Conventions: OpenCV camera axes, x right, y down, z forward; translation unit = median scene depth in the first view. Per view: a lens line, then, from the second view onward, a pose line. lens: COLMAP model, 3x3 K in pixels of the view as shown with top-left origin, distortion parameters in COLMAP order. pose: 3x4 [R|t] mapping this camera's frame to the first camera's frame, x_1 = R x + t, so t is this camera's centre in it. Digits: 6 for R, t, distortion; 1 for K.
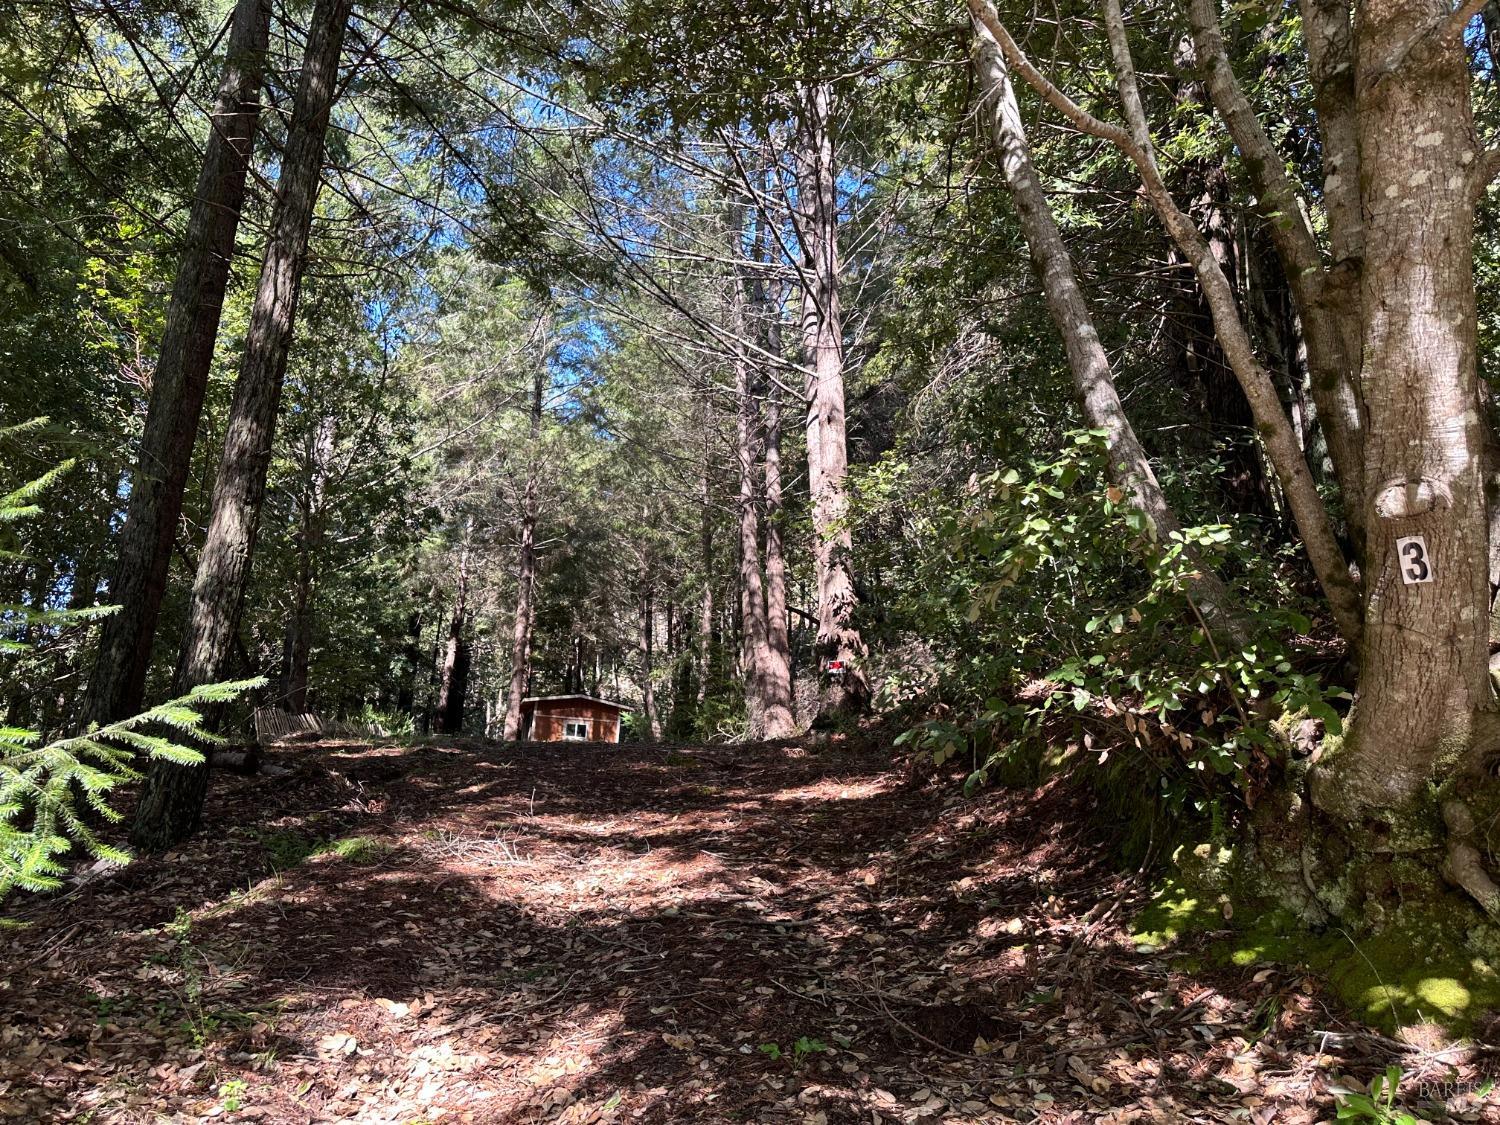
lens RADIAL K [[977.5, 0, 750.0], [0, 977.5, 562.5], [0, 0, 1]] dist [0.038547, -0.000070]
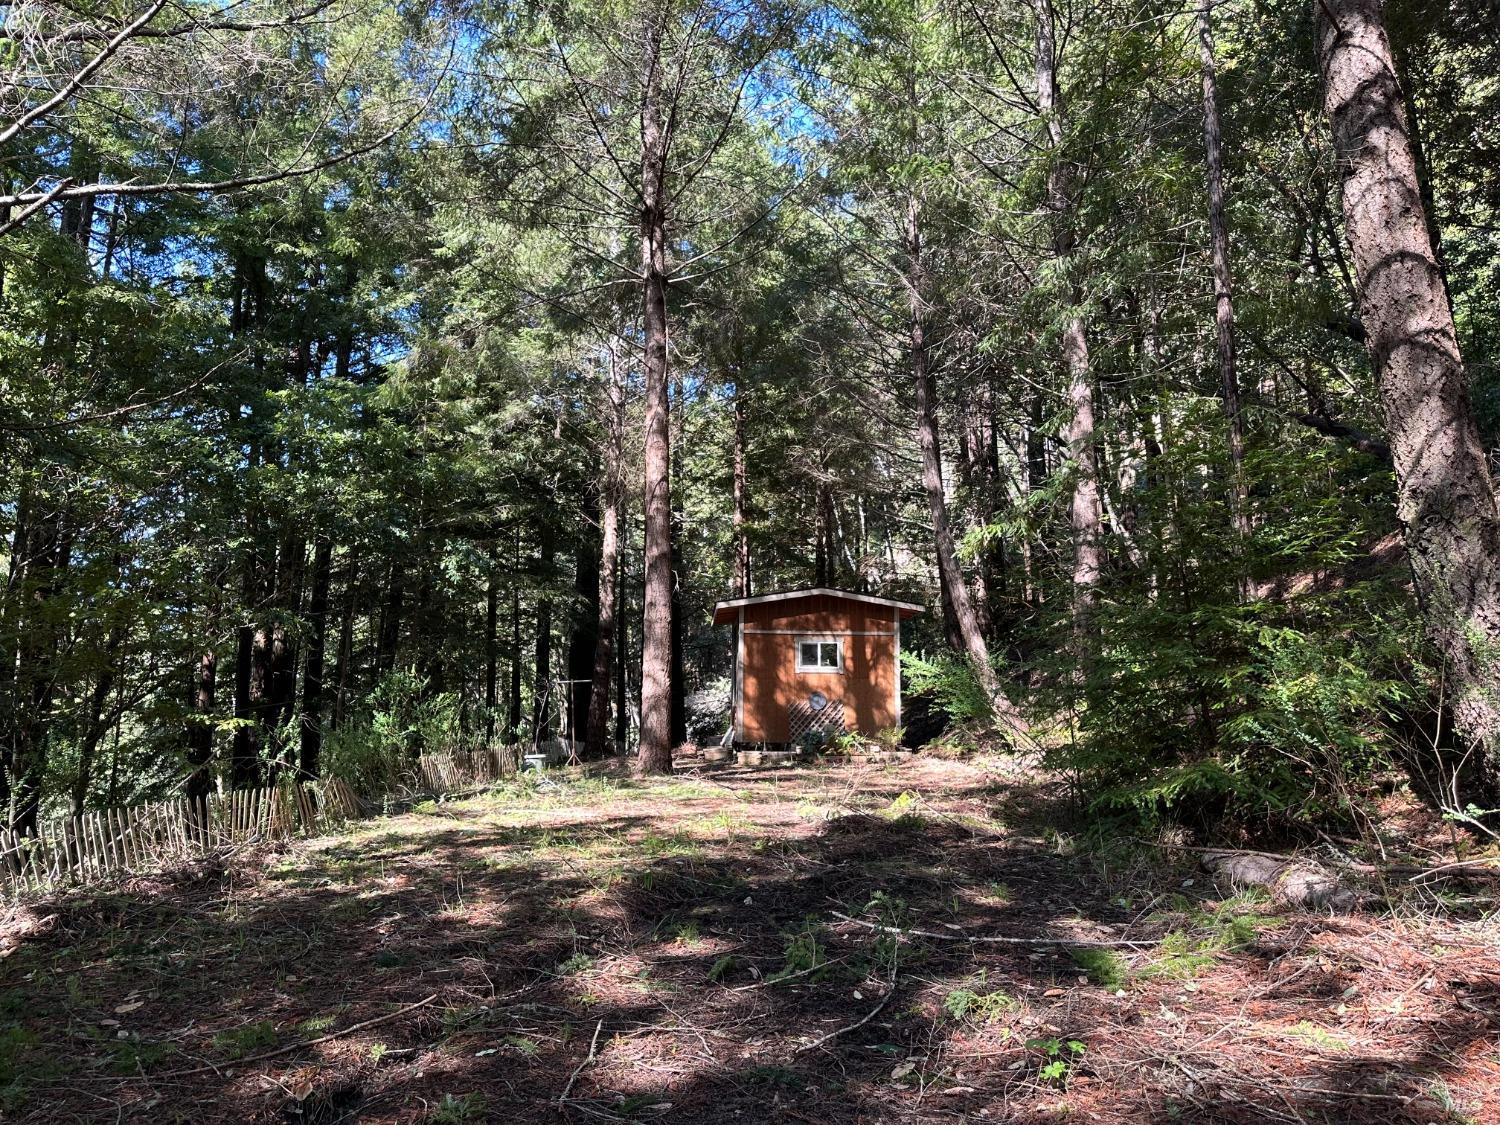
lens RADIAL K [[977.5, 0, 750.0], [0, 977.5, 562.5], [0, 0, 1]] dist [0.038547, -0.000070]
pose [[0.957251, -0.077748, -0.278614, -0.097926], [0.113887, 0.986705, 0.115942, 0.088037], [0.265896, -0.142716, 0.953379, 0.777771]]
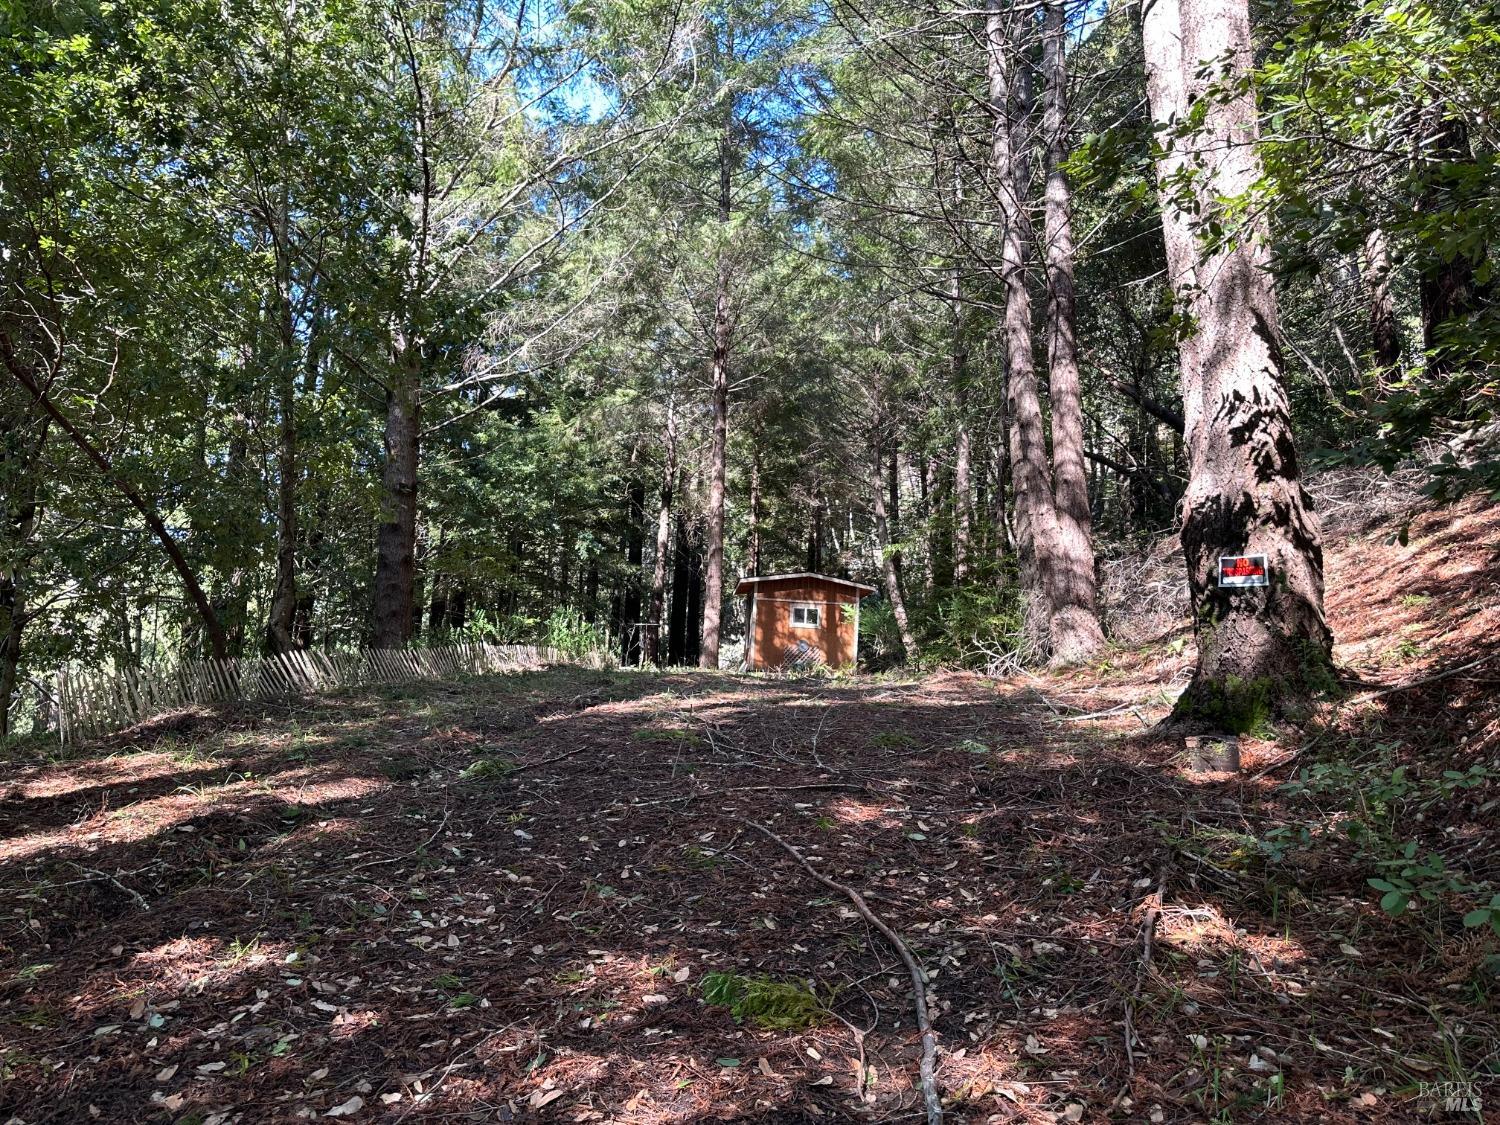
lens RADIAL K [[977.5, 0, 750.0], [0, 977.5, 562.5], [0, 0, 1]] dist [0.038547, -0.000070]
pose [[0.961682, -0.024947, -0.273031, 0.001950], [0.064268, 0.988617, 0.136038, 0.021430], [0.266530, -0.148373, 0.952338, 0.349531]]
